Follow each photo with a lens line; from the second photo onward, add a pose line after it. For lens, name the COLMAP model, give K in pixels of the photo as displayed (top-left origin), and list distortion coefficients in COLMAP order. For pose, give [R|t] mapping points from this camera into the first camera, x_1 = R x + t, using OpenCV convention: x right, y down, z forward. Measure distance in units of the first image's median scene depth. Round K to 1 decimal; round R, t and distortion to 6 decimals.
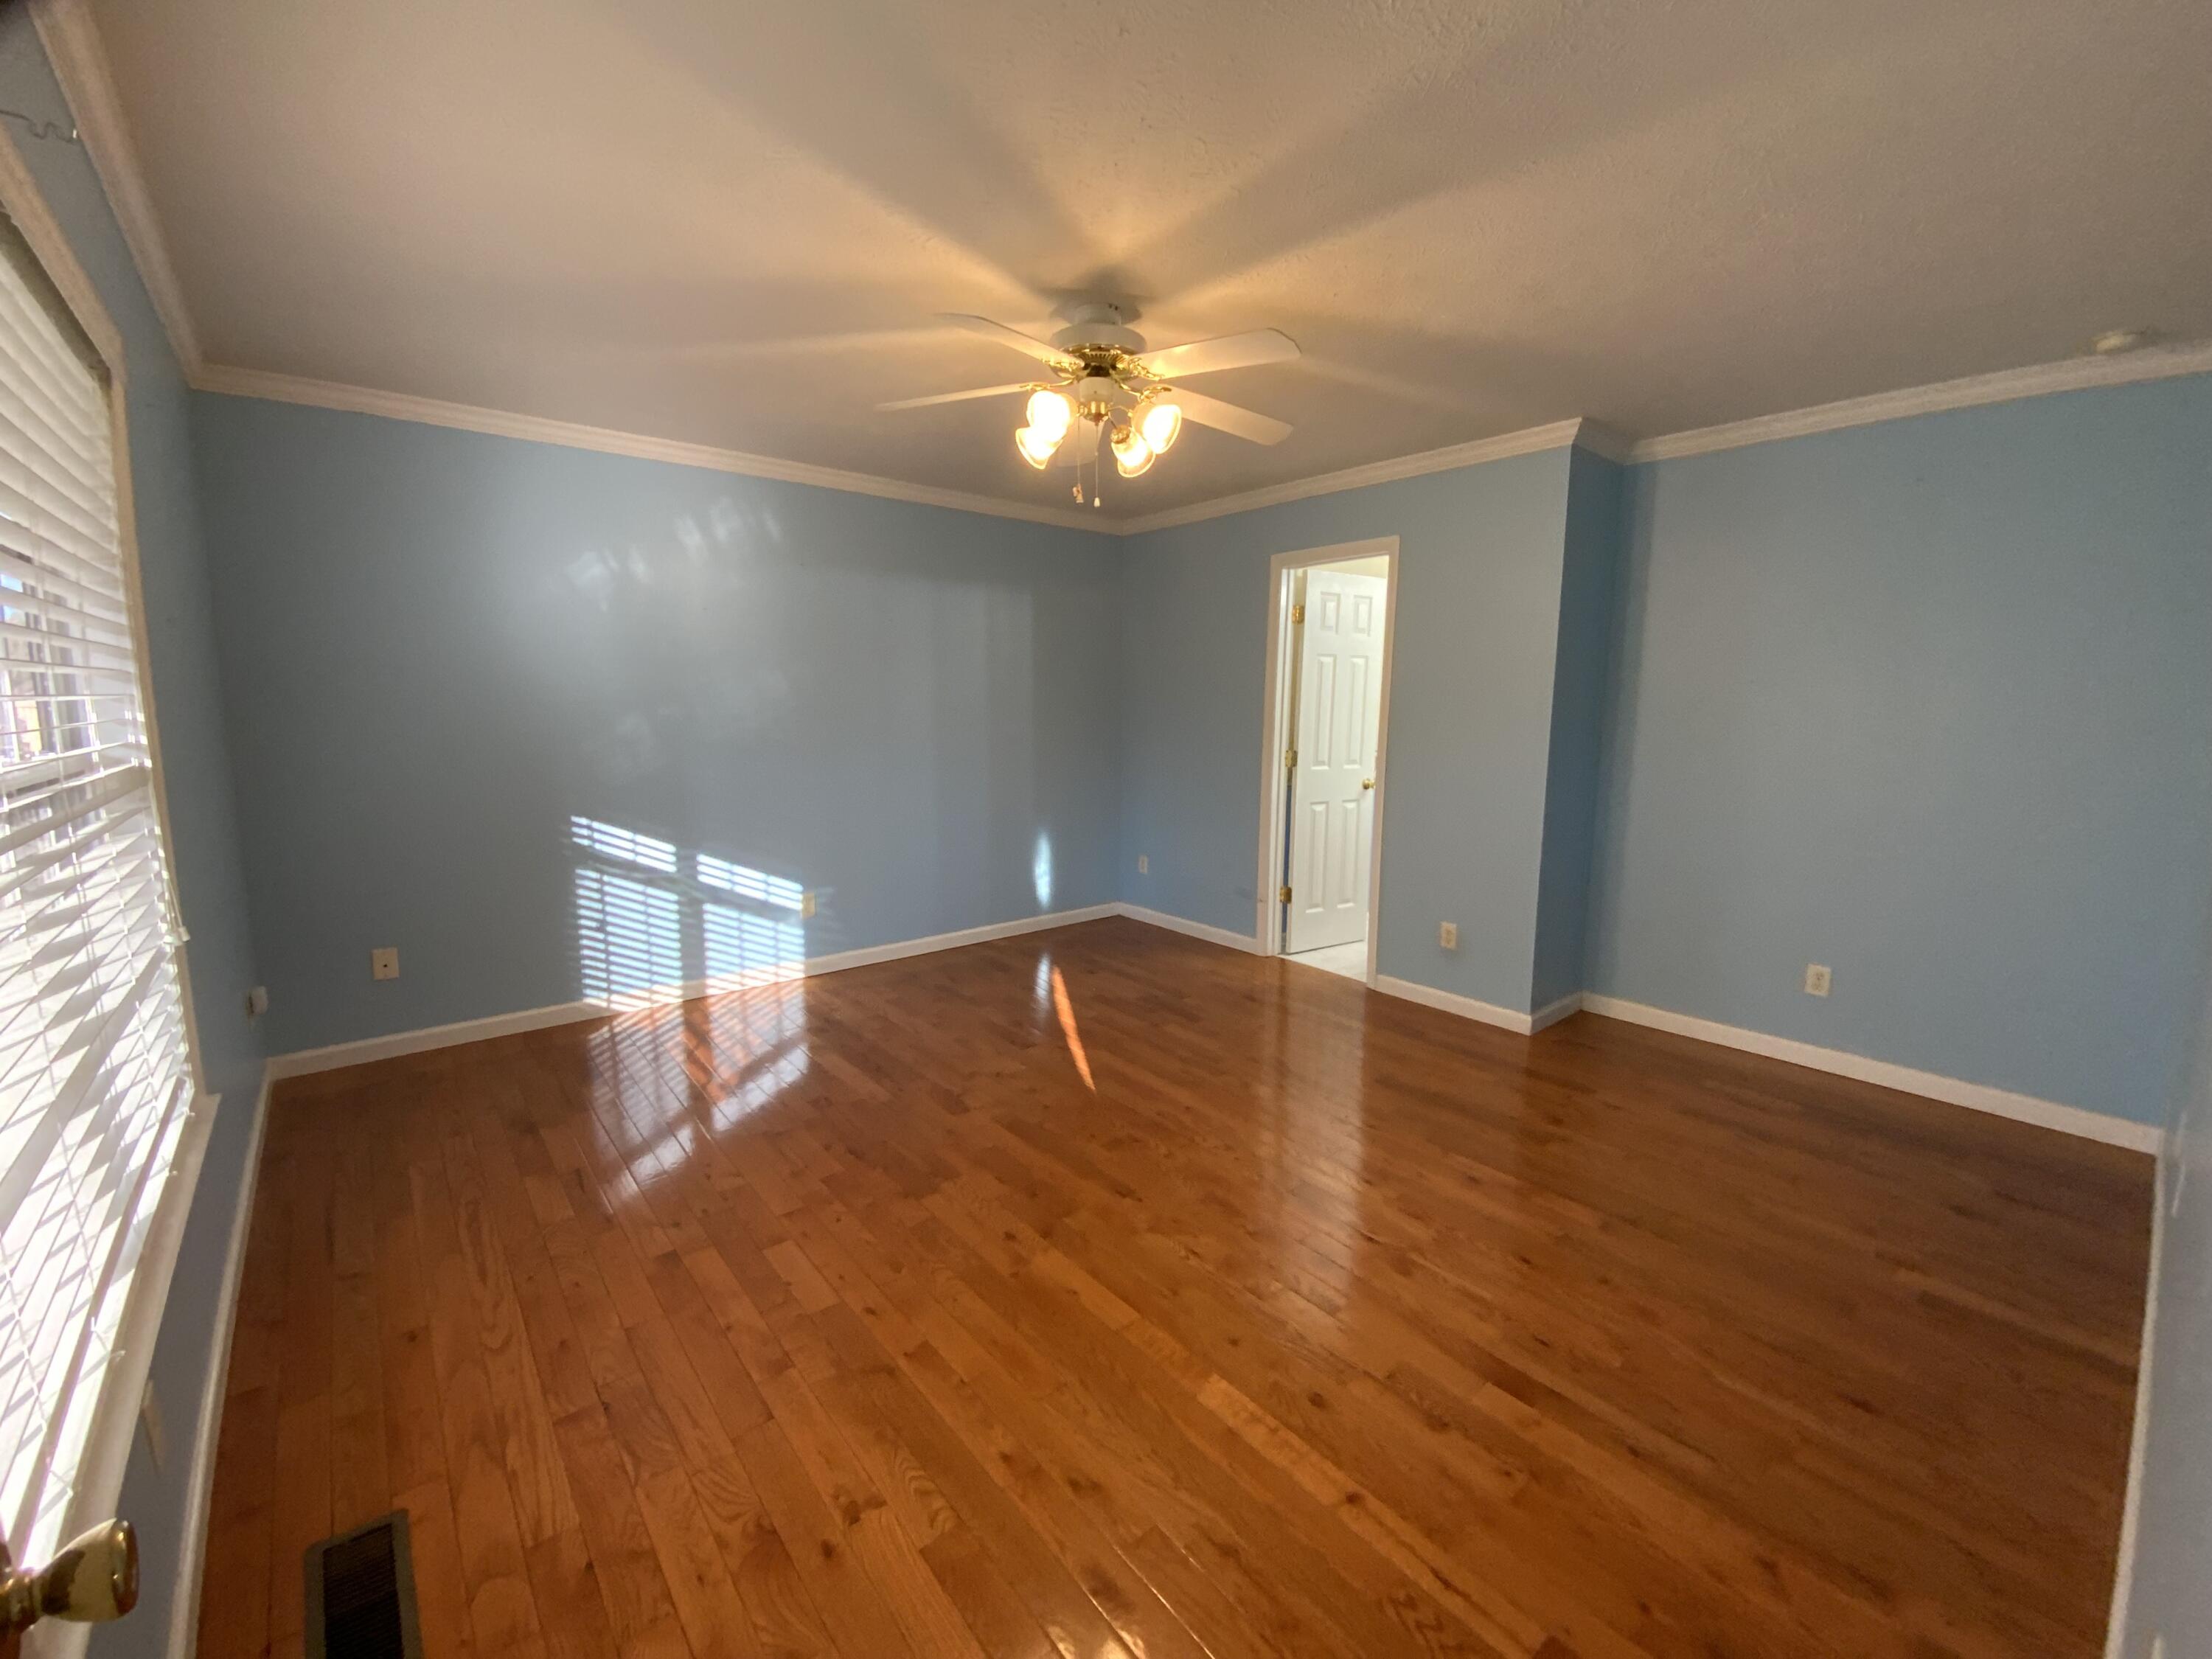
lens RADIAL K [[886.8, 0, 1106.0], [0, 886.8, 829.5], [0, 0, 1]] dist [-0.000082, -0.000024]
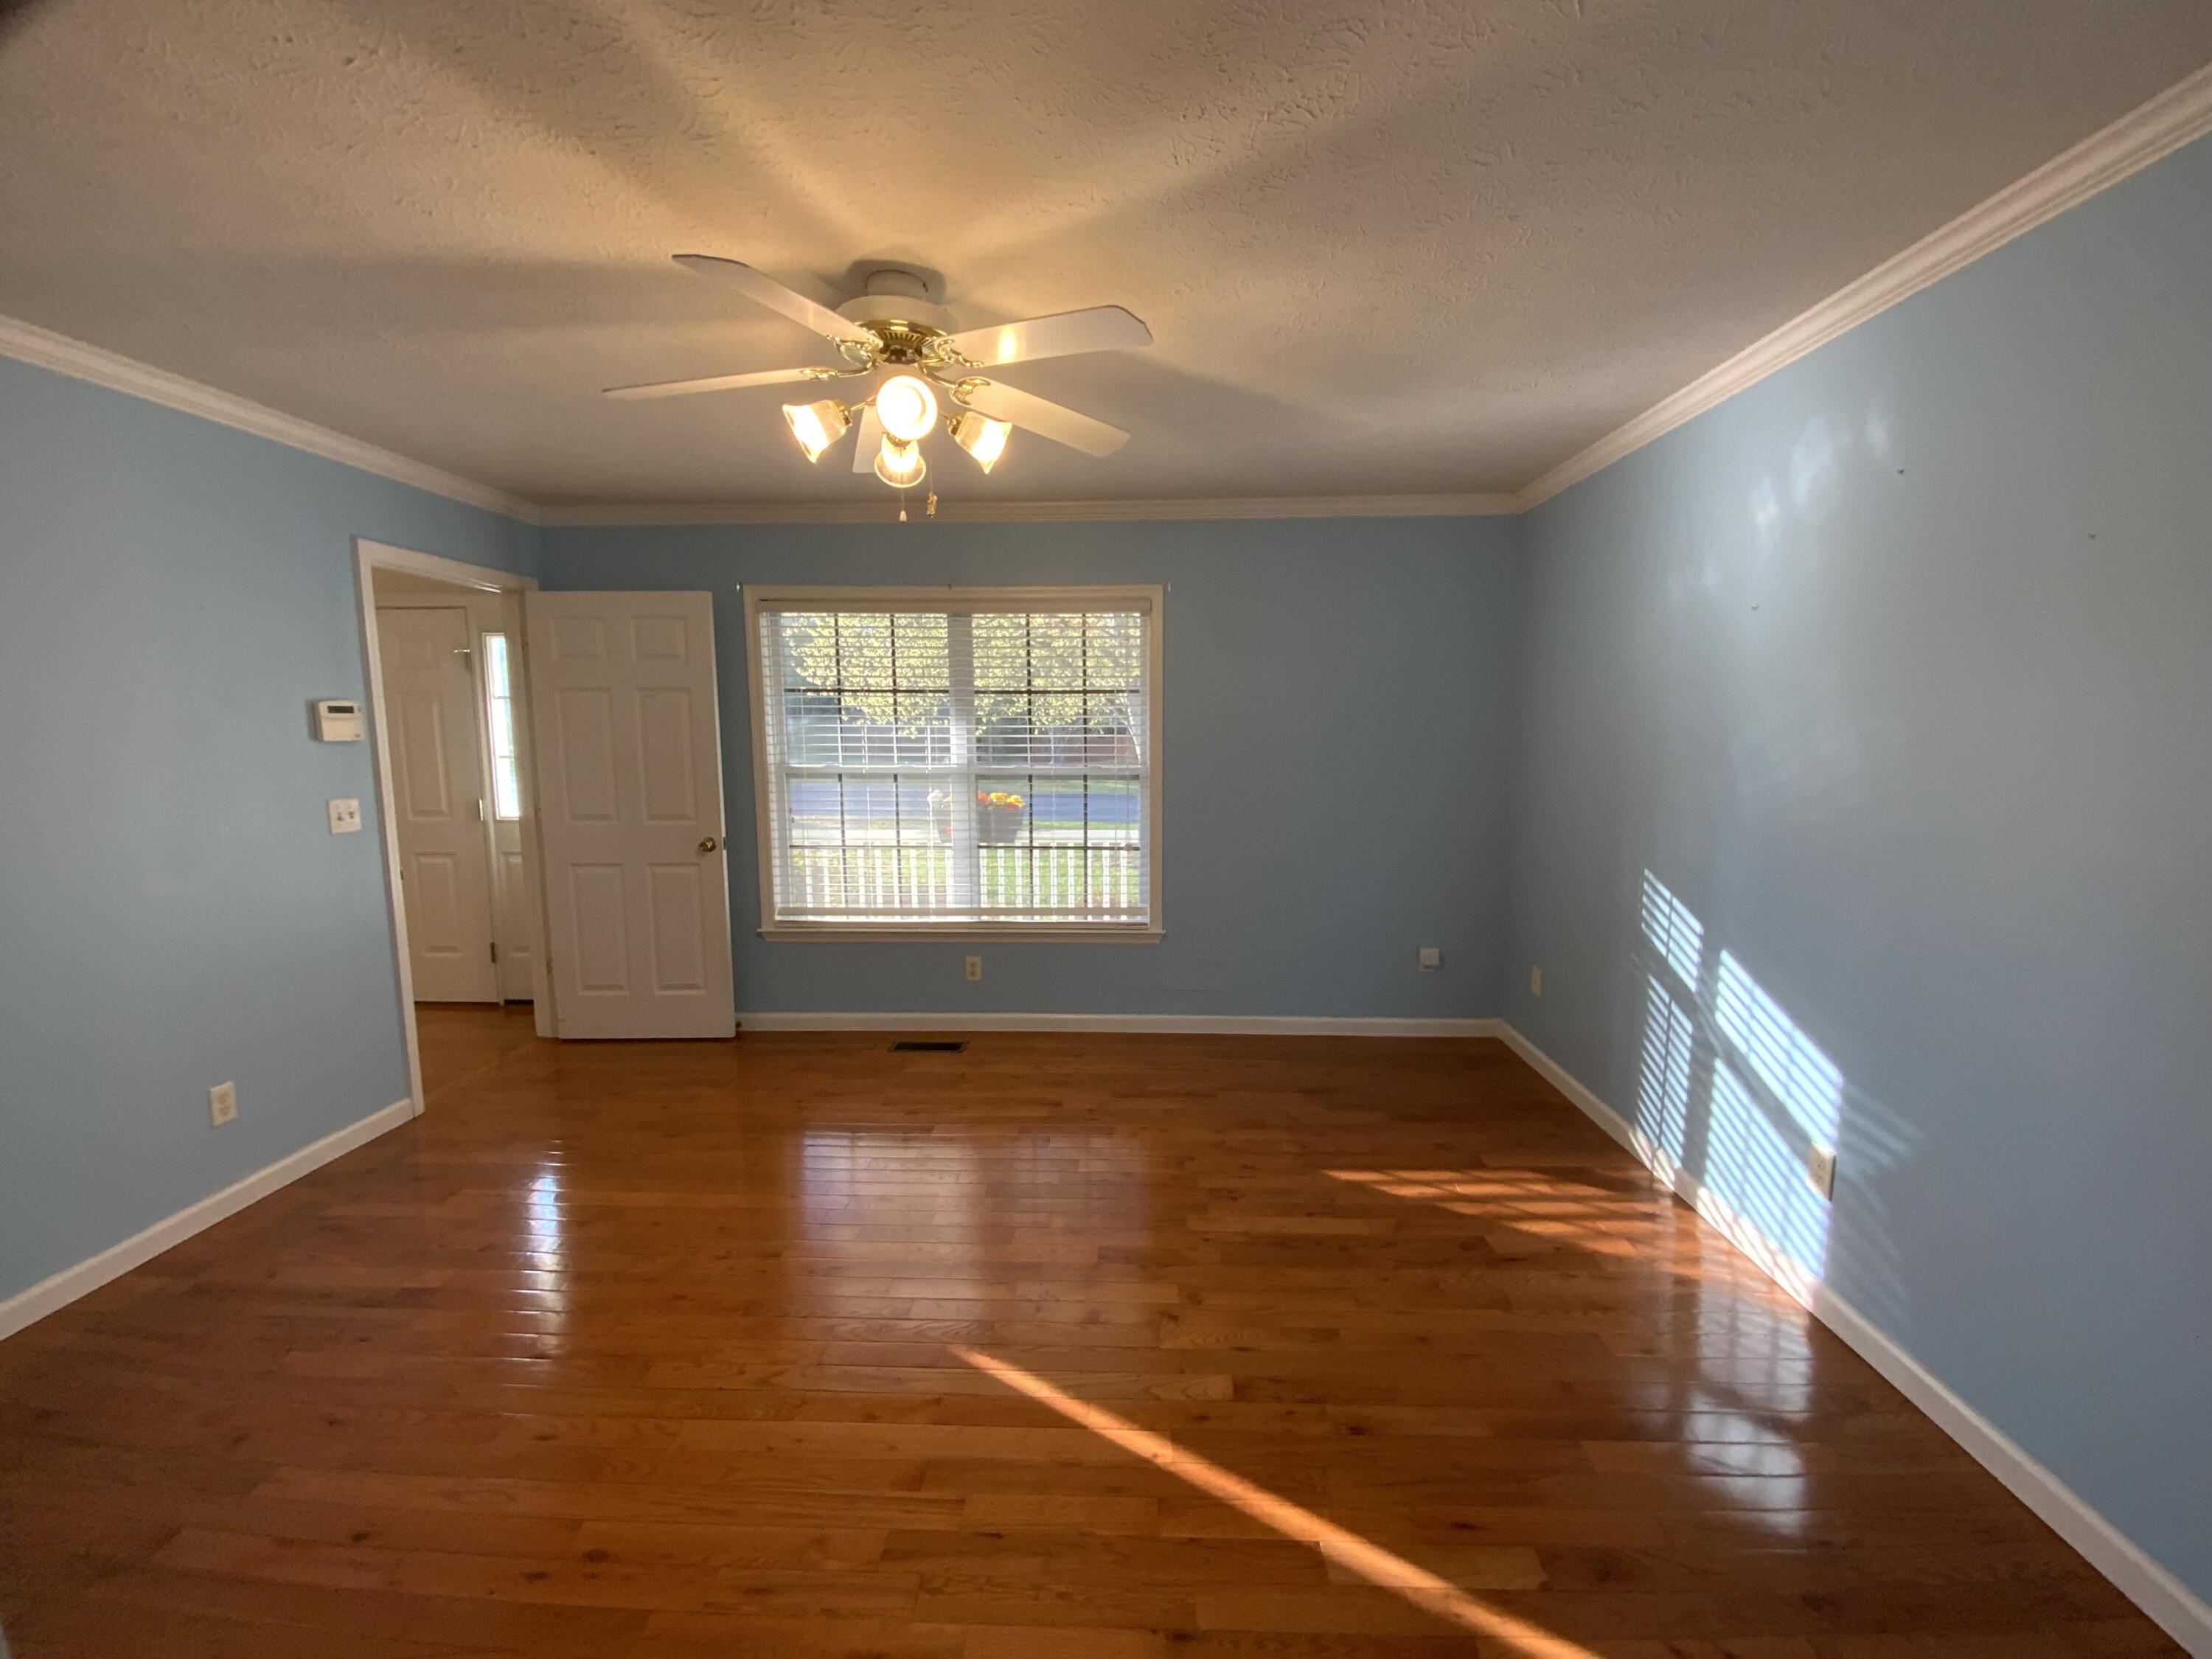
lens RADIAL K [[886.8, 0, 1106.0], [0, 886.8, 829.5], [0, 0, 1]] dist [-0.000082, -0.000024]
pose [[-0.684399, 0.057146, -0.726864, 0.300809], [-0.099173, 0.980362, 0.170455, -0.143382], [0.722331, 0.188744, -0.665292, 1.094587]]
